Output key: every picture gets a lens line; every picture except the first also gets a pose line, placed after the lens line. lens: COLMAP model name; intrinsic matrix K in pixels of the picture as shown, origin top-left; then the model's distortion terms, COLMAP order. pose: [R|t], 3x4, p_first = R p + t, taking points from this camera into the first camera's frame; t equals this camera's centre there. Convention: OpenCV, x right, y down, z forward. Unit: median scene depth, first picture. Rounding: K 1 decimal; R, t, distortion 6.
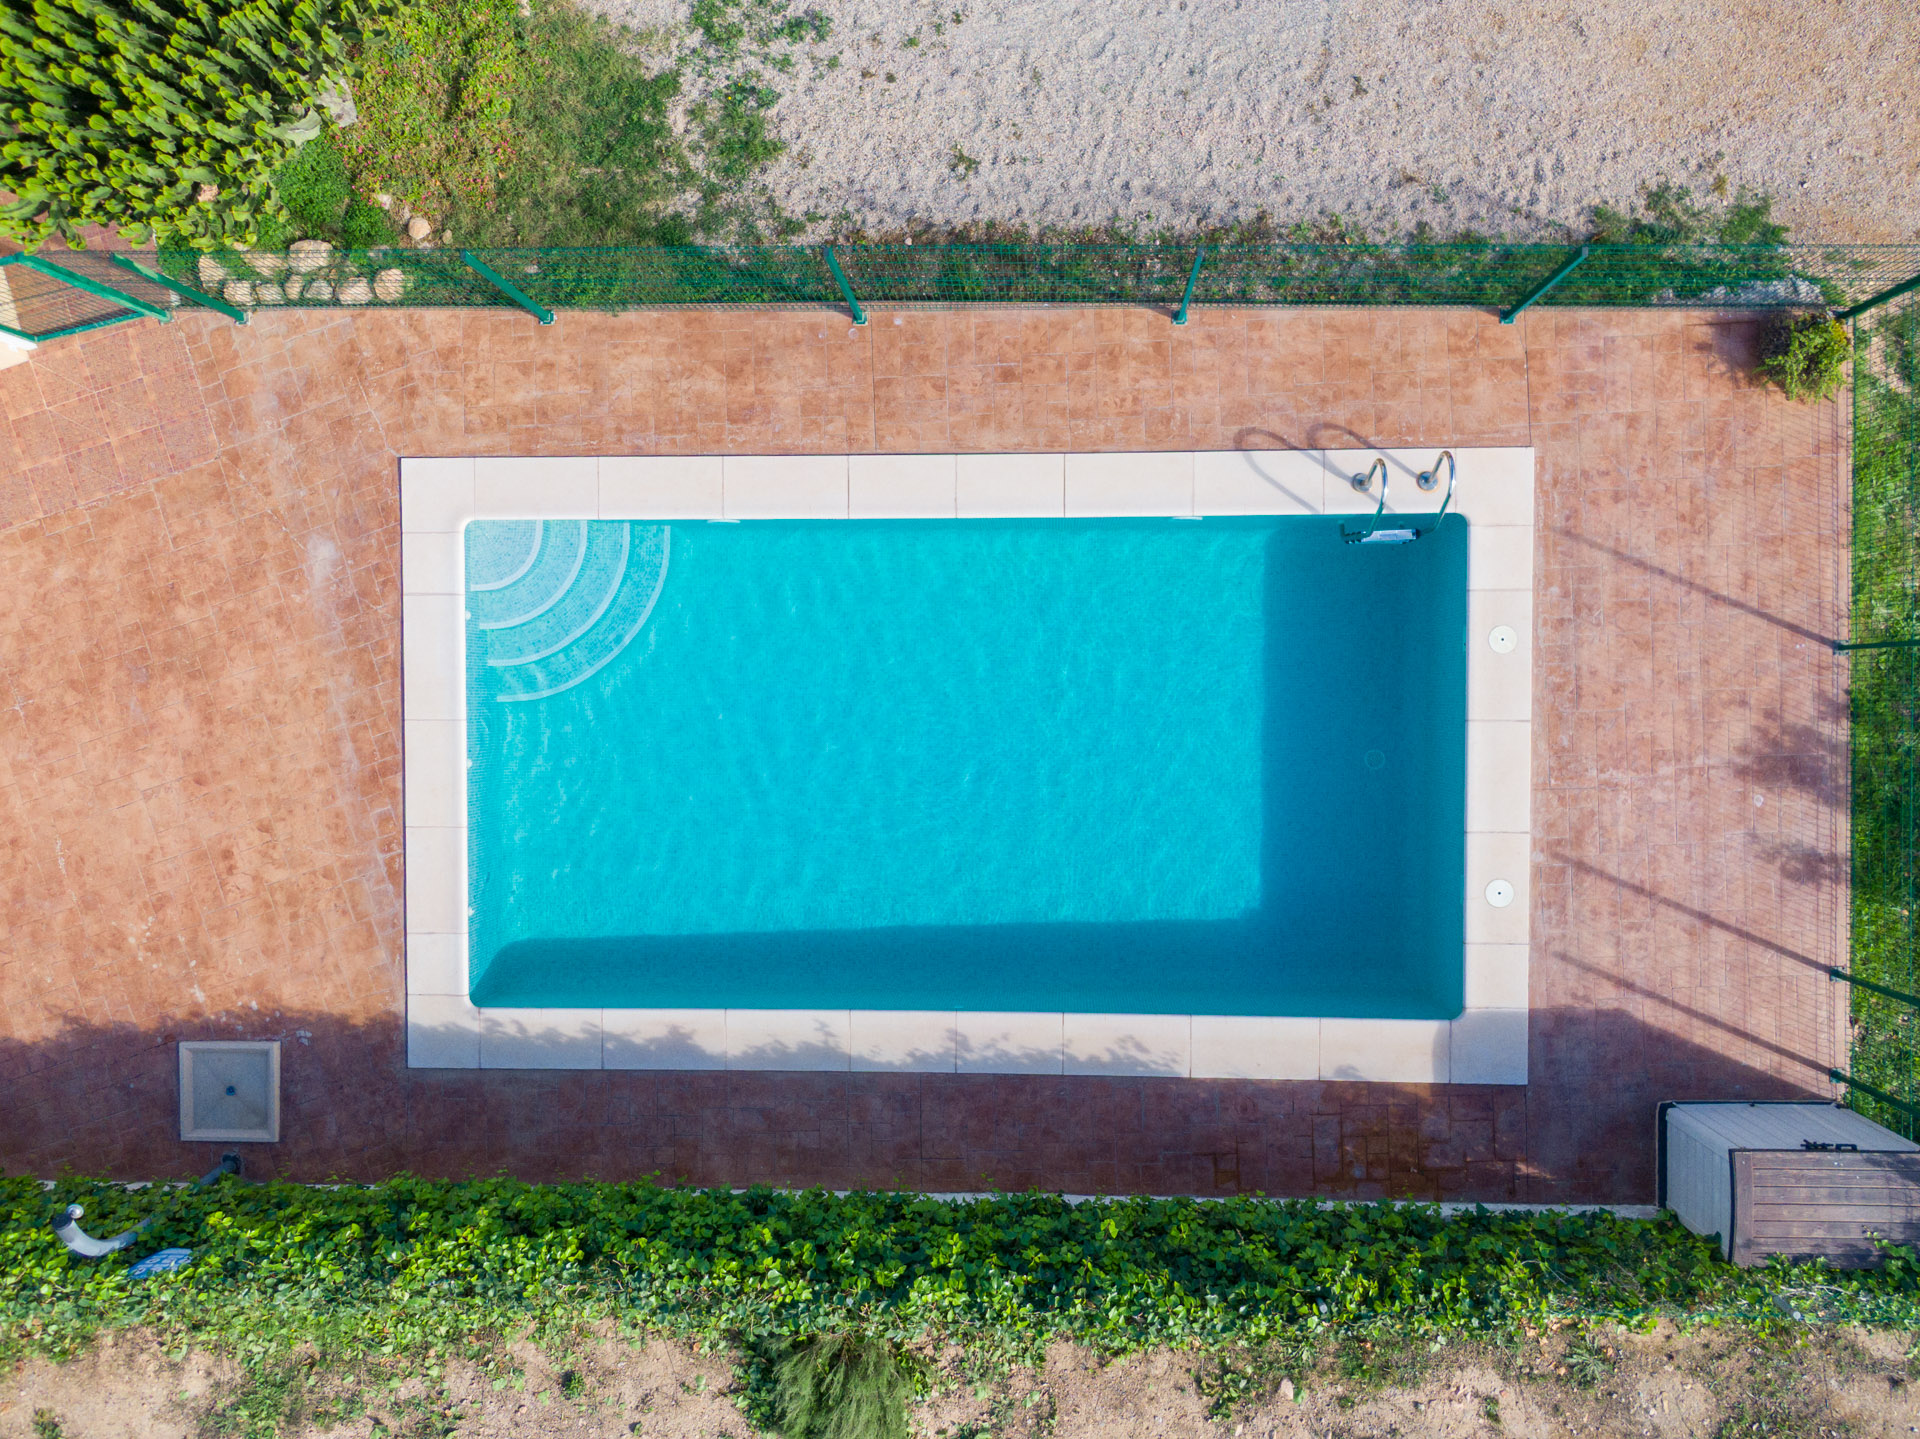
lens RADIAL K [[1382.4, 0, 960.0], [0, 1382.4, 719.5], [0, 0, 1]] dist [0.056090, -0.077151]
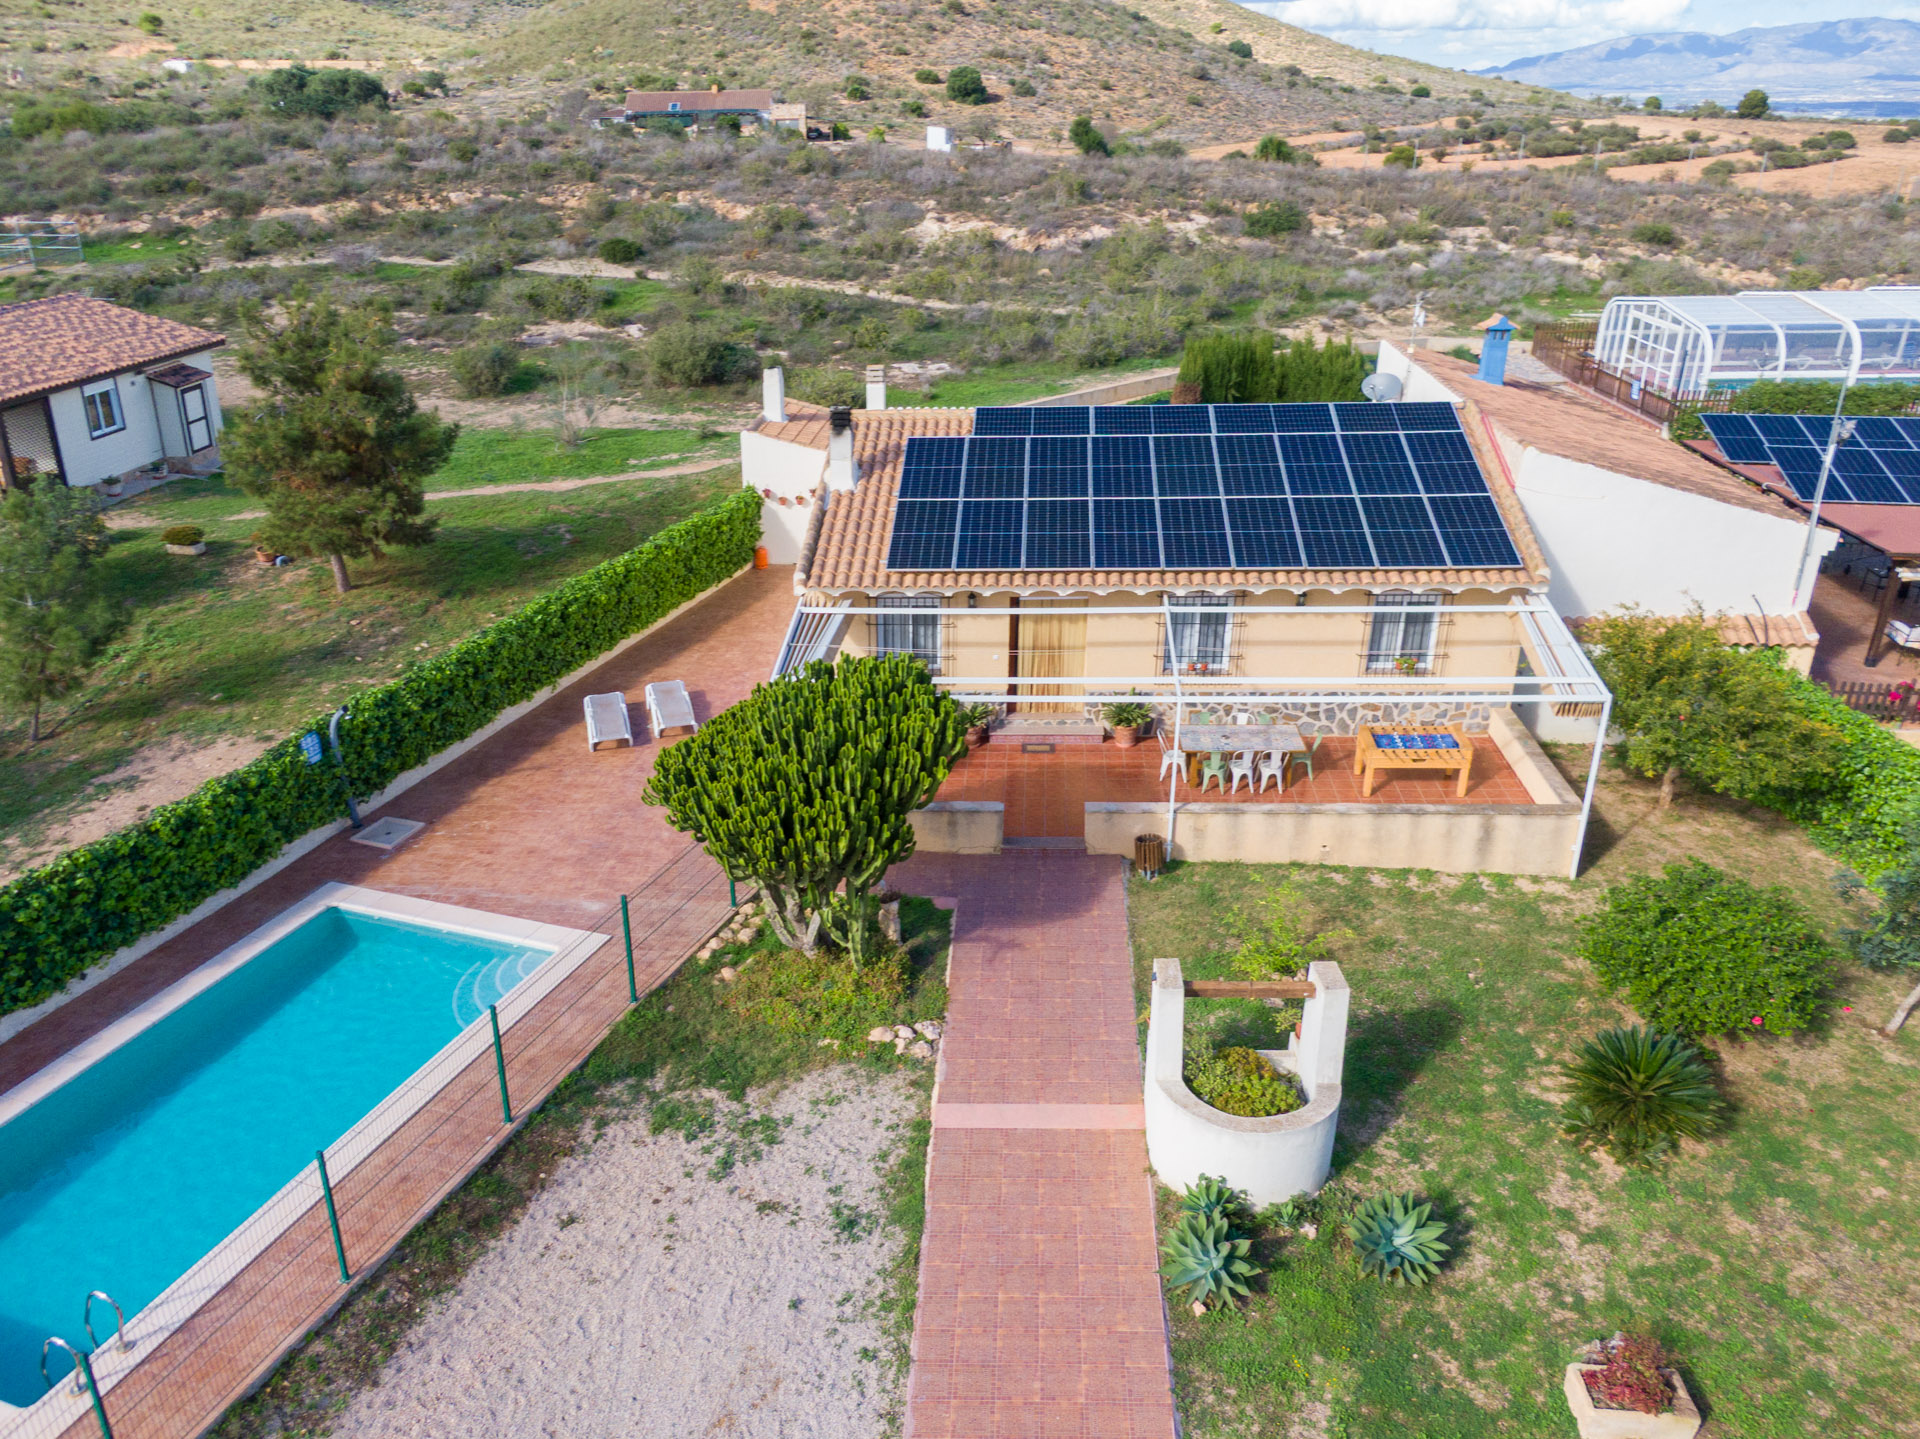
lens RADIAL K [[1372.5, 0, 1021.8], [0, 1372.5, 846.2], [0, 0, 1]] dist [0.053077, -0.029742]
pose [[-0.331131, 0.494528, -0.803613, 0.752886], [-0.943449, -0.159070, 0.290863, -1.151699], [0.016009, 0.854482, 0.519234, 0.018277]]
